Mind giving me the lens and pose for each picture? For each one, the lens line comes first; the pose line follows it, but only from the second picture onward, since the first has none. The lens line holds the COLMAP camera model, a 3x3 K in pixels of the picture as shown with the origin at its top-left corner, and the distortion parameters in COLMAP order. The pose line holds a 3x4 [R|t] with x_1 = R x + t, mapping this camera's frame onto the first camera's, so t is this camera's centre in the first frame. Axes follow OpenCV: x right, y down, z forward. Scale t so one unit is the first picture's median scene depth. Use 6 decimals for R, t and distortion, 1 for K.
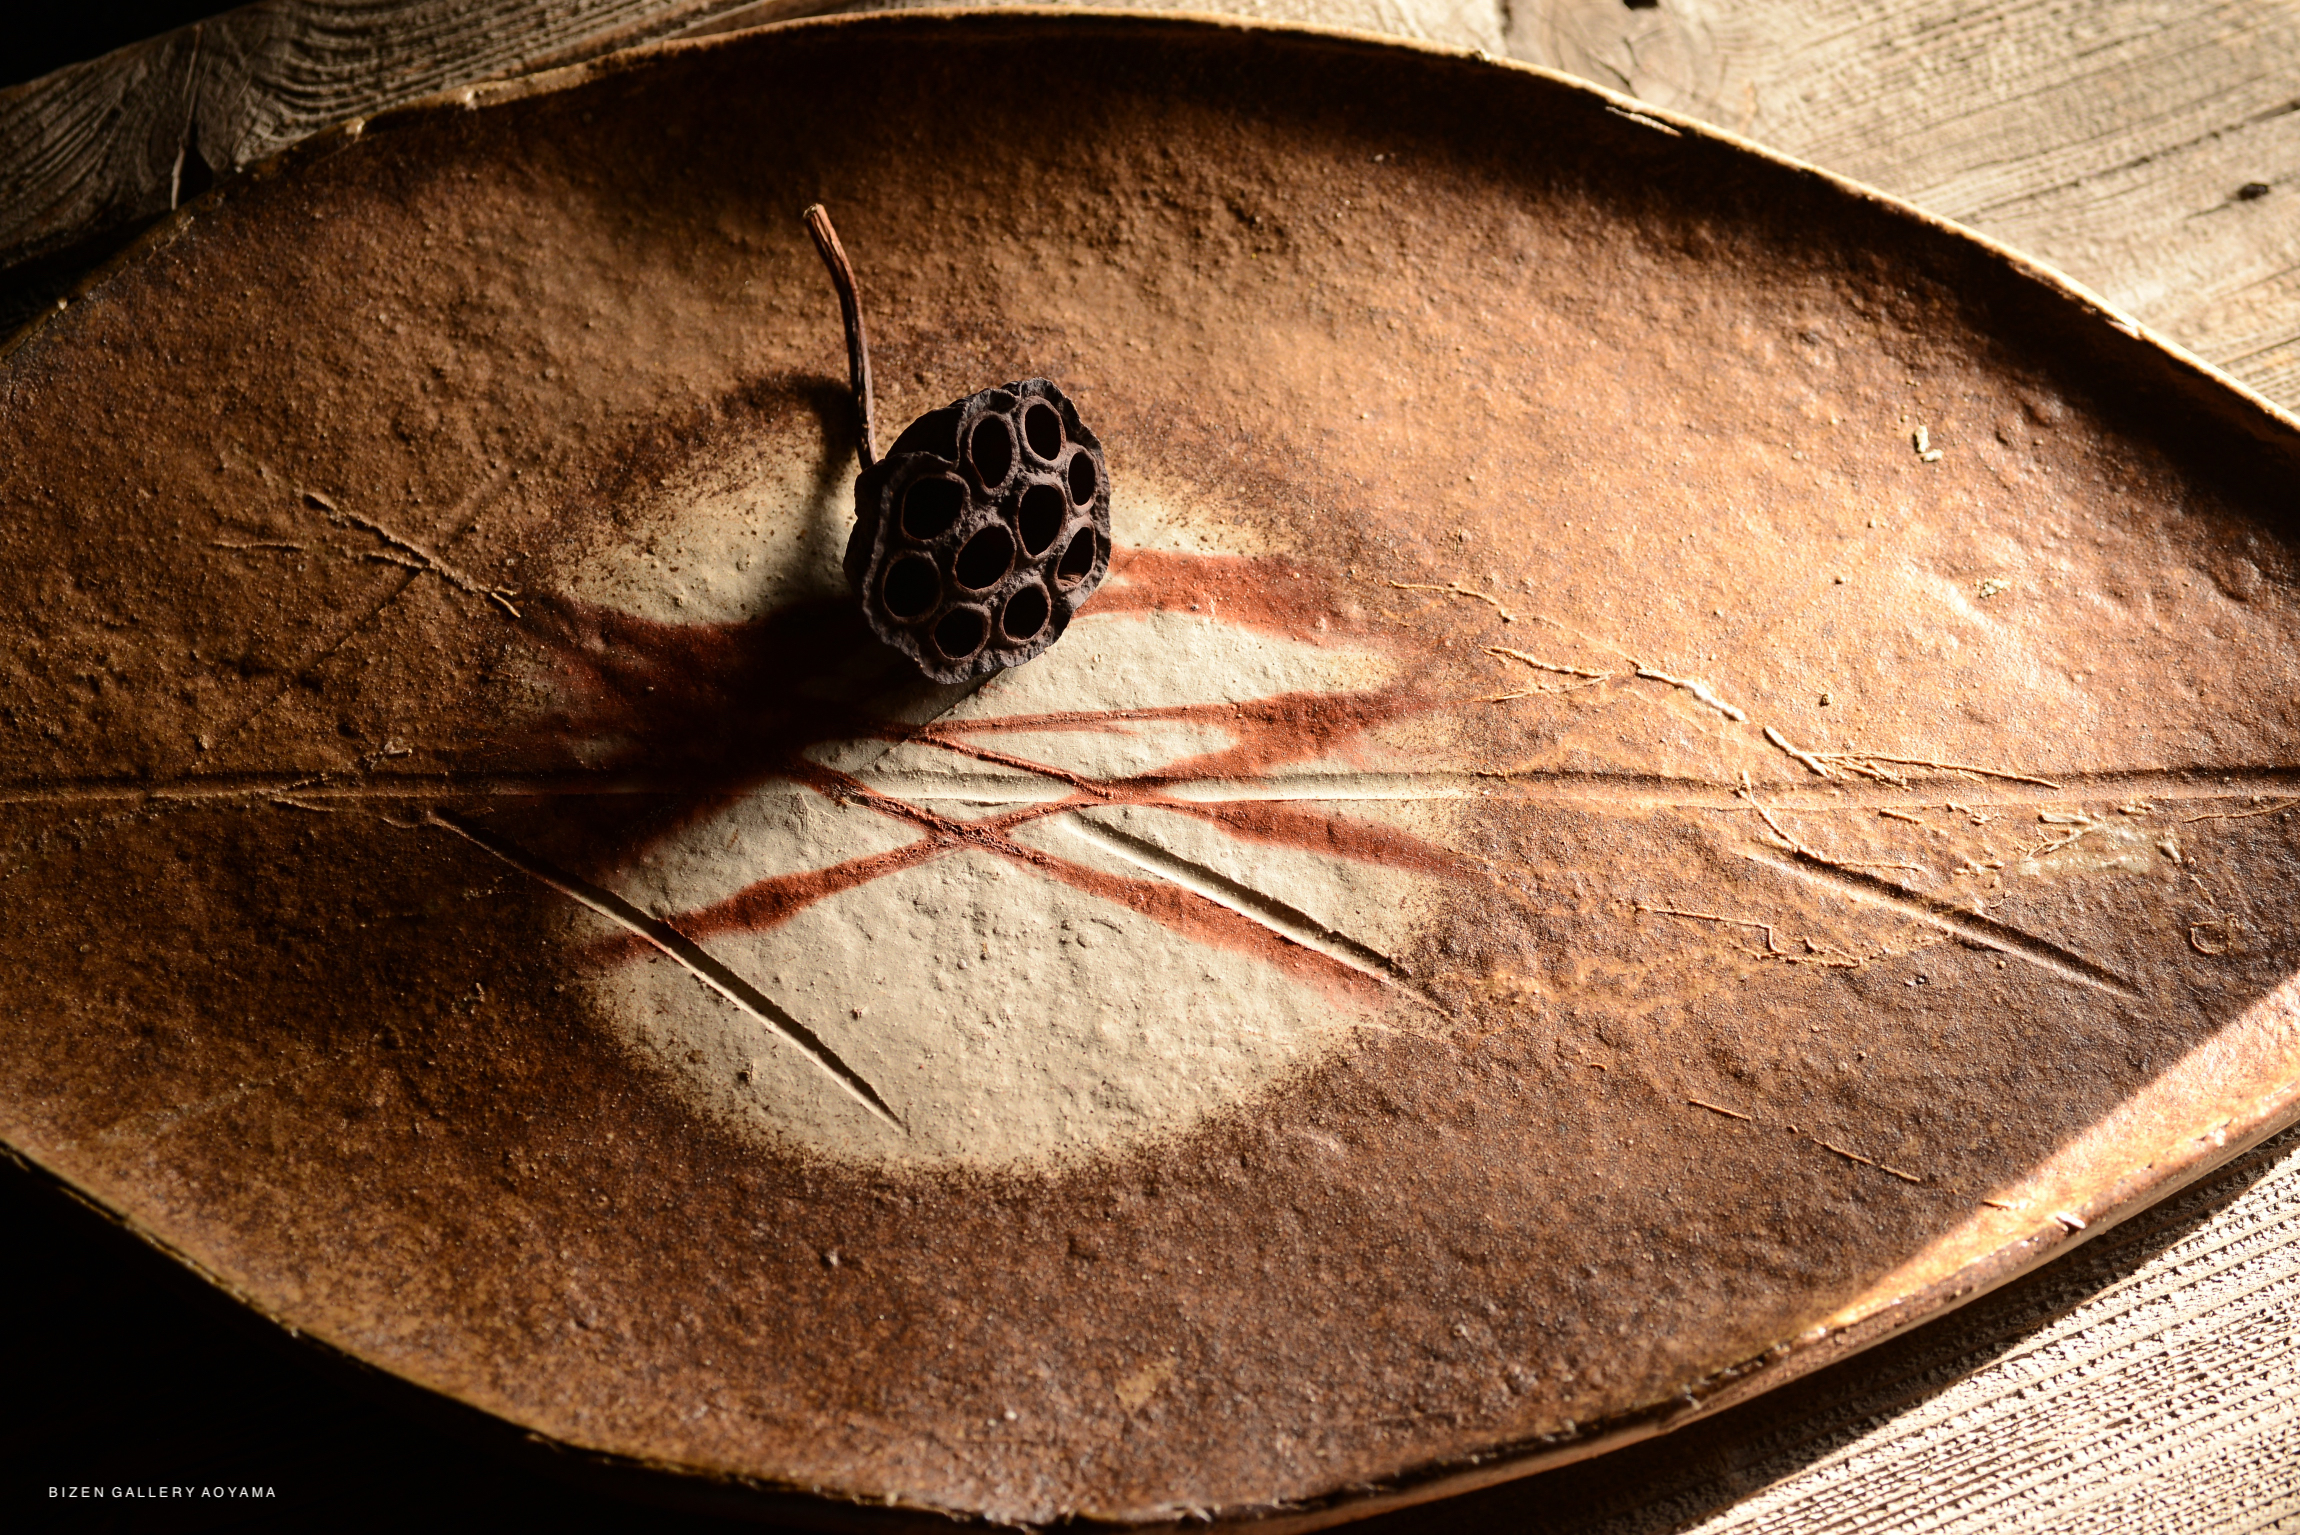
lens RADIAL K [[4751.9, 0, 1139.7], [0, 4751.9, 762.5], [0, 0, 1]] dist [0.054859, 0.410891]
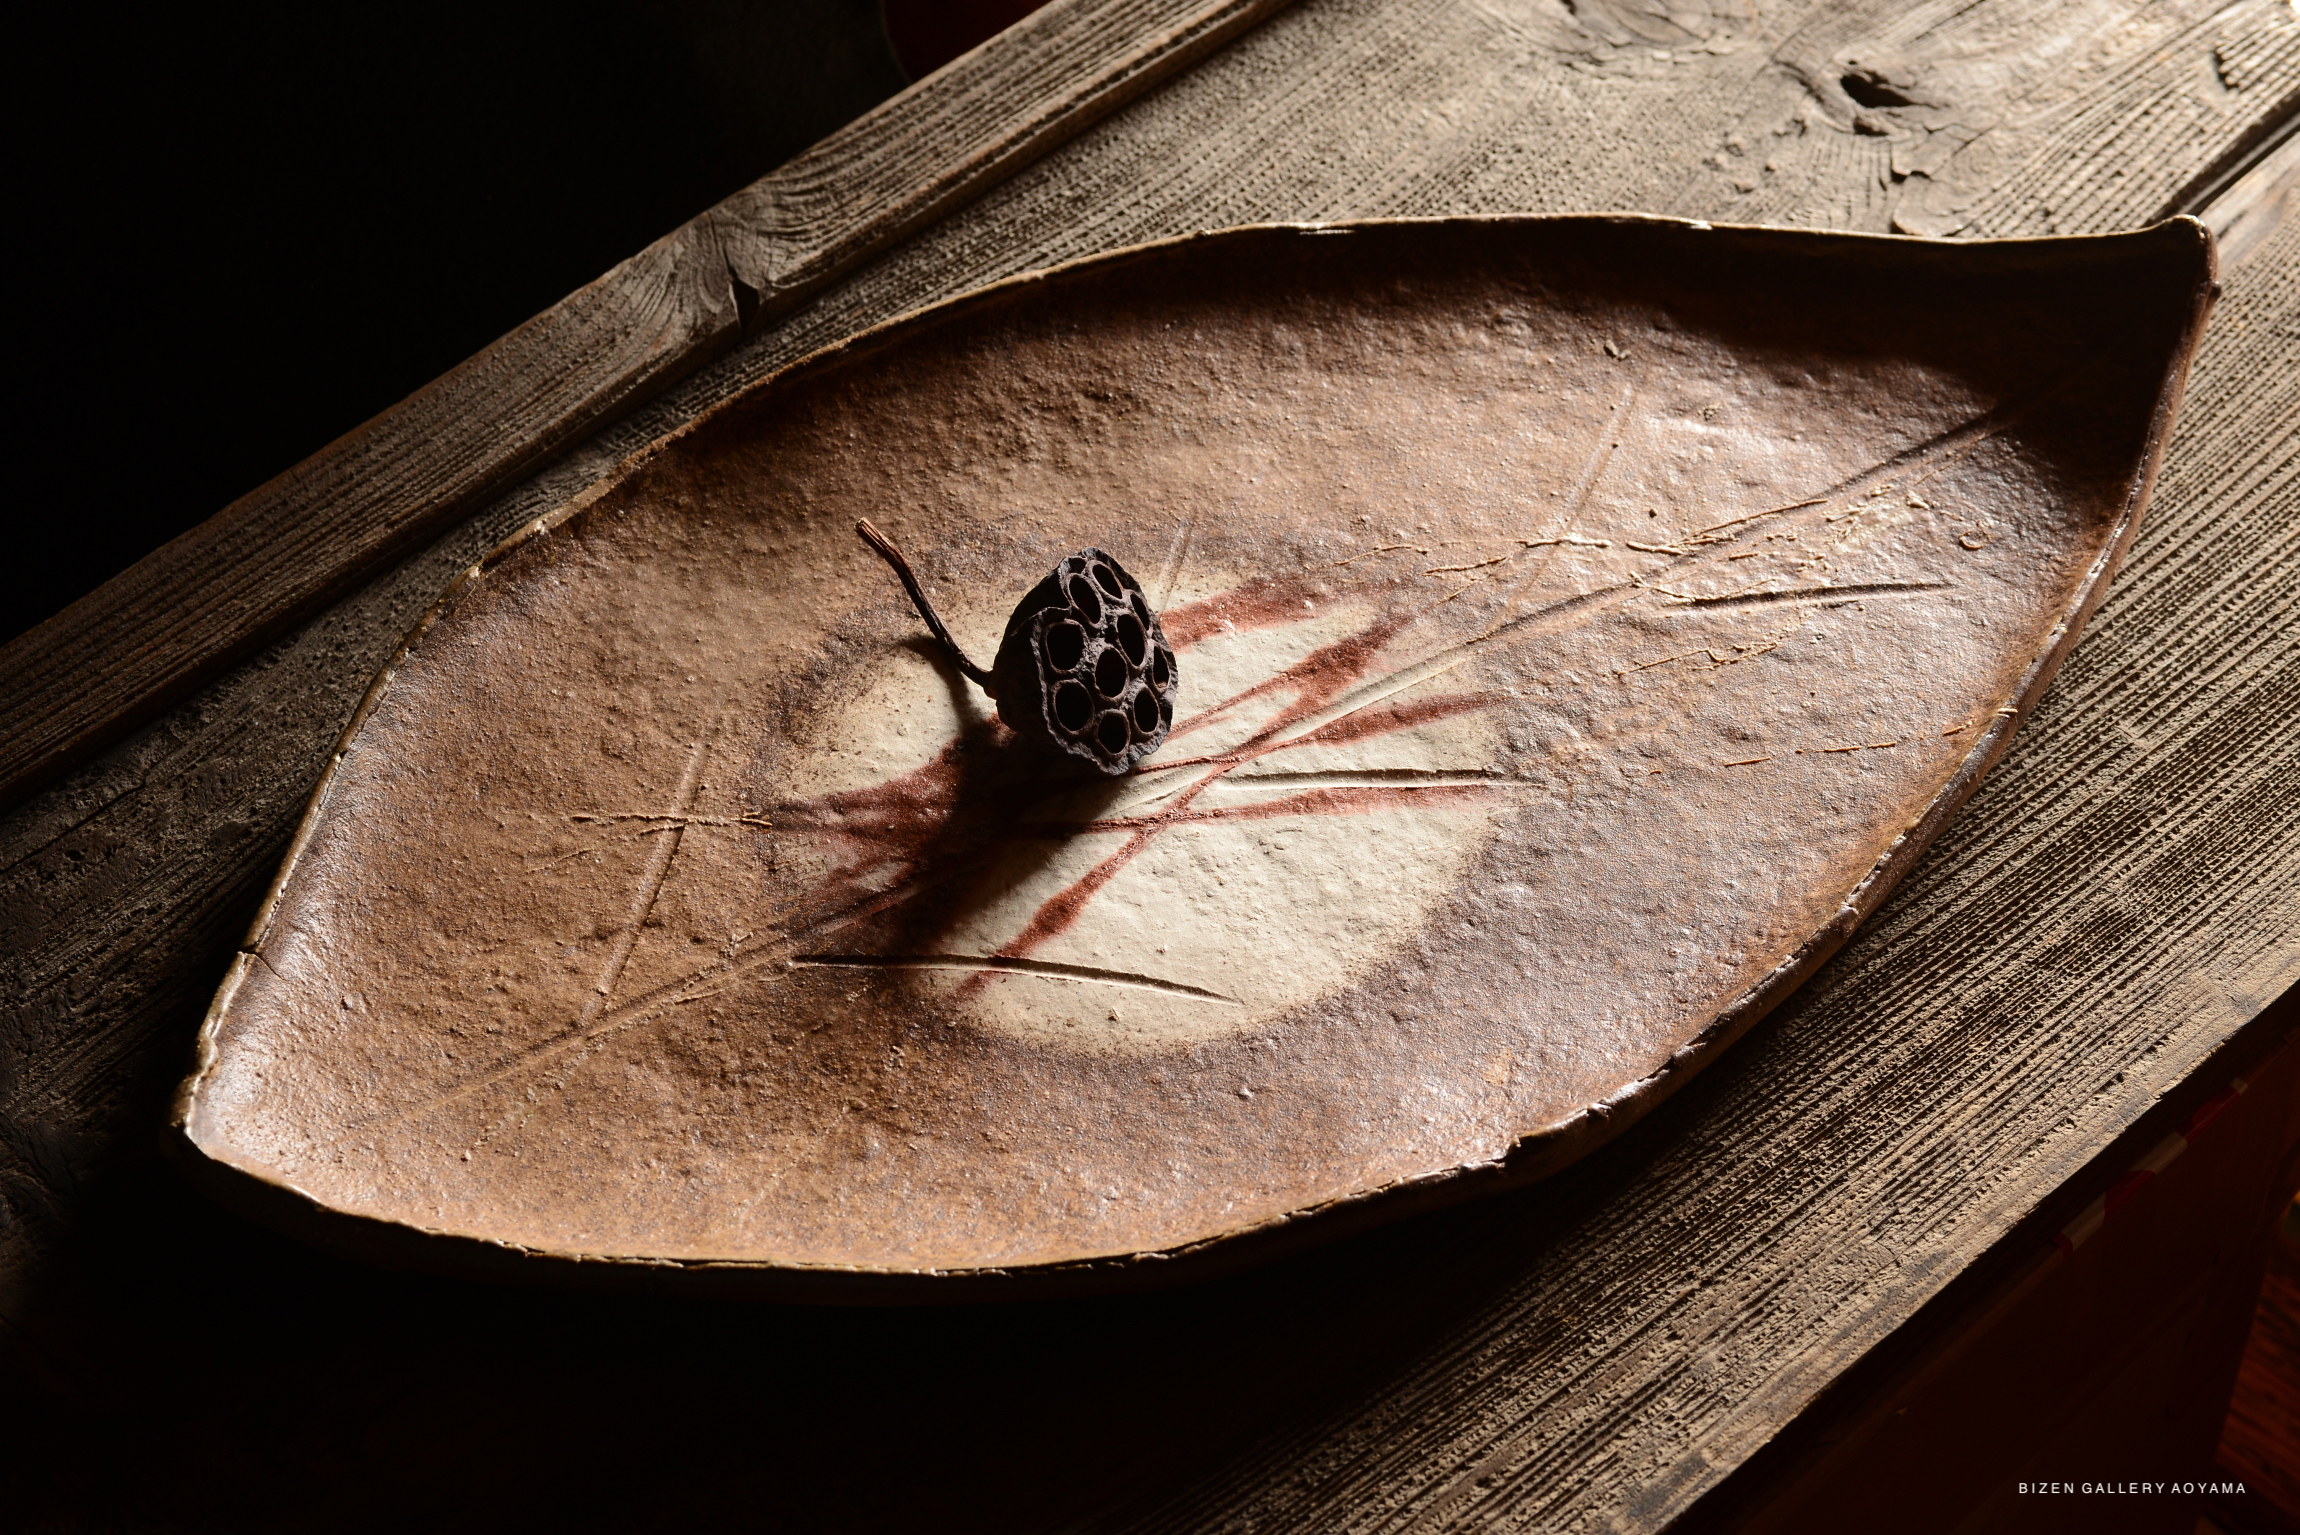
lens RADIAL K [[4673.0, 0, 1150.0], [0, 4673.0, 767.5], [0, 0, 1]] dist [0.061693, 0.256934]
pose [[0.879750, -0.374783, 0.292536, -0.415487], [0.434799, 0.883130, -0.176156, 0.230860], [-0.192327, 0.282168, 0.939889, -0.236576]]
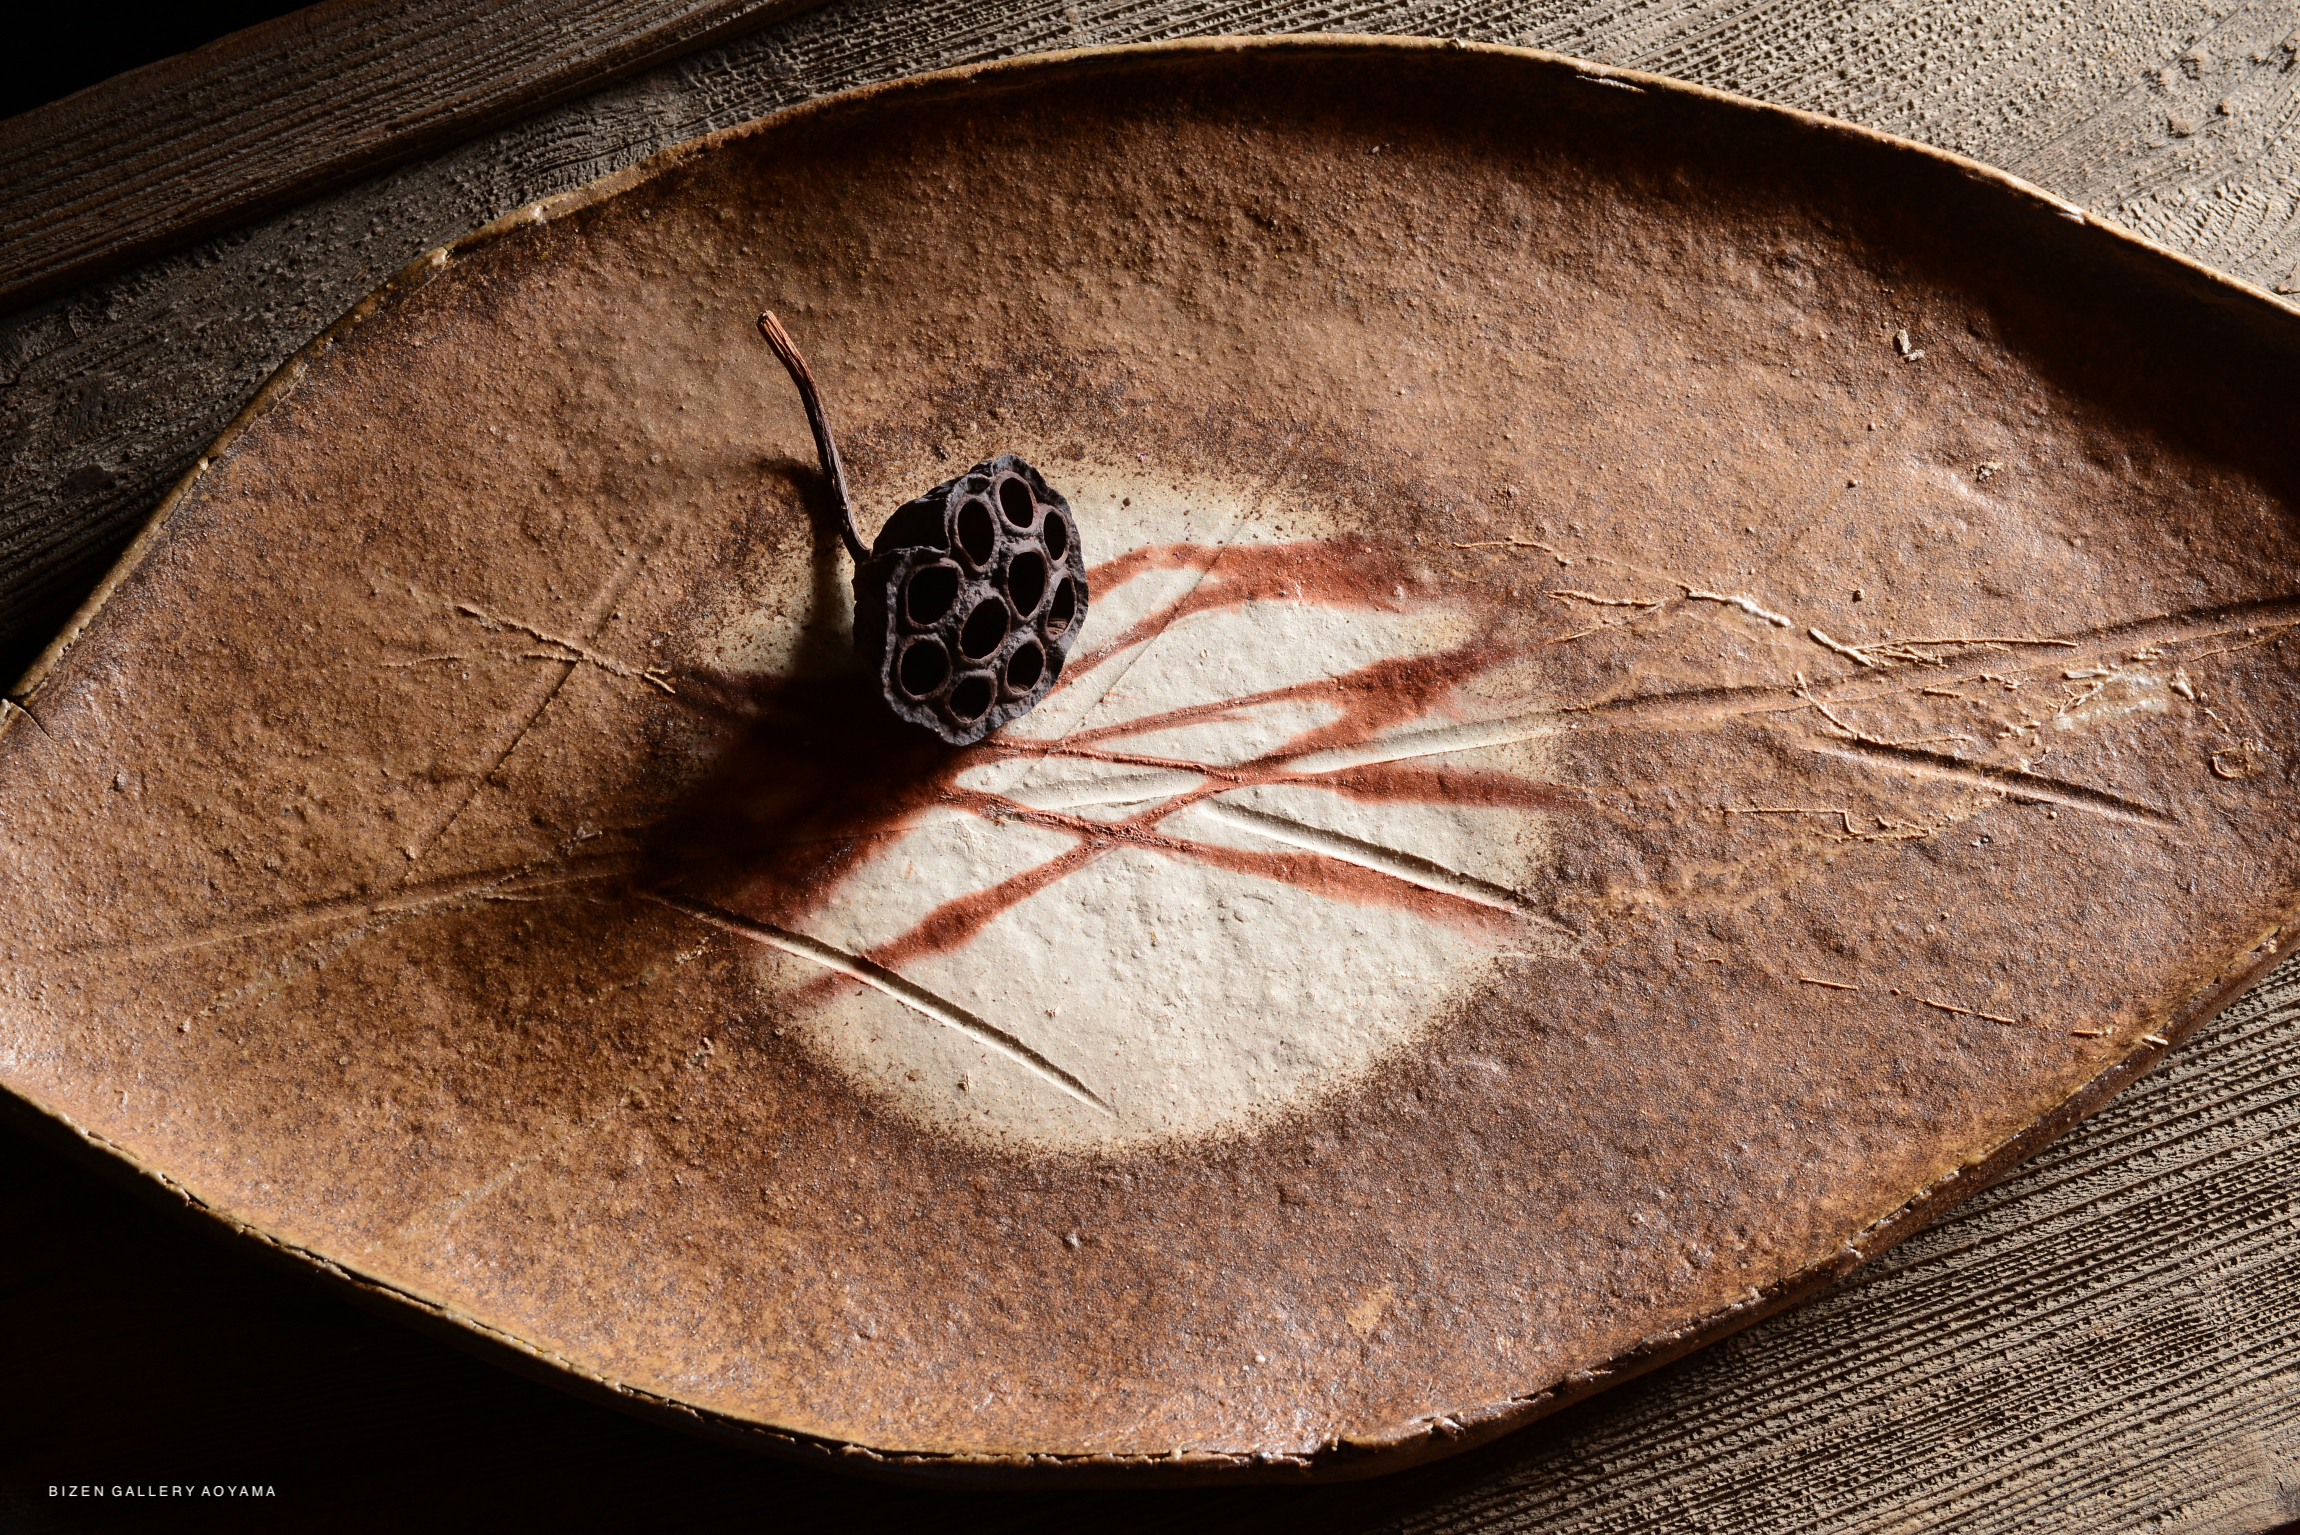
lens RADIAL K [[4751.9, 0, 1139.7], [0, 4751.9, 762.5], [0, 0, 1]] dist [0.054859, 0.410891]
pose [[0.986772, -0.148538, 0.064943, -0.099870], [0.142962, 0.986206, 0.083421, -0.091999], [-0.076439, -0.073033, 0.994396, -0.094762]]
